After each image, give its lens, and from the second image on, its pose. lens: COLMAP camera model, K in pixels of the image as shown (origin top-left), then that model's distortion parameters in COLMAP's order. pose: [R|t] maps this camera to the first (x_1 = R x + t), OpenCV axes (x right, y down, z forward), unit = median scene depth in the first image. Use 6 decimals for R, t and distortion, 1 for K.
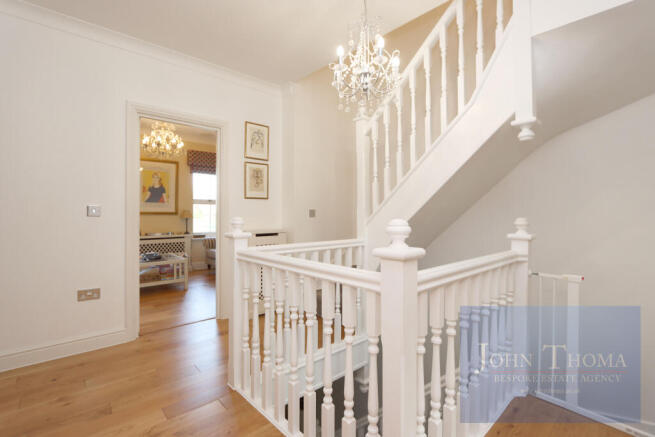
lens RADIAL K [[306.8, 0, 327.1], [0, 306.8, 215.9], [0, 0, 1]] dist [-0.003389, 0.000405]
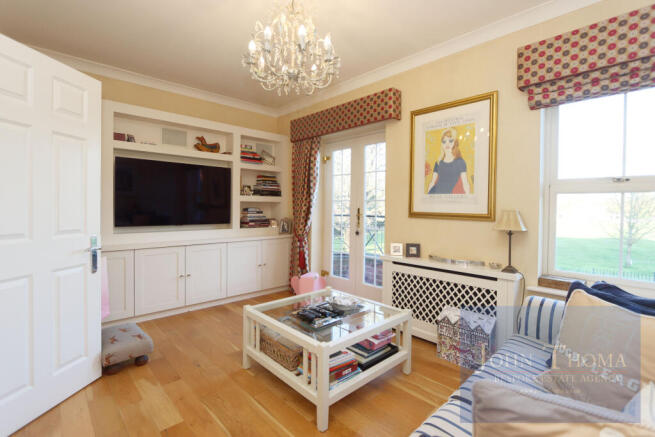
lens RADIAL K [[306.8, 0, 325.6], [0, 306.8, 214.6], [0, 0, 1]] dist [-0.003389, 0.000405]
pose [[0.002309, 0.029895, -0.999550, -0.075941], [-0.015779, 0.999430, 0.029855, -0.021654], [0.999873, 0.015703, 0.002779, 0.792827]]
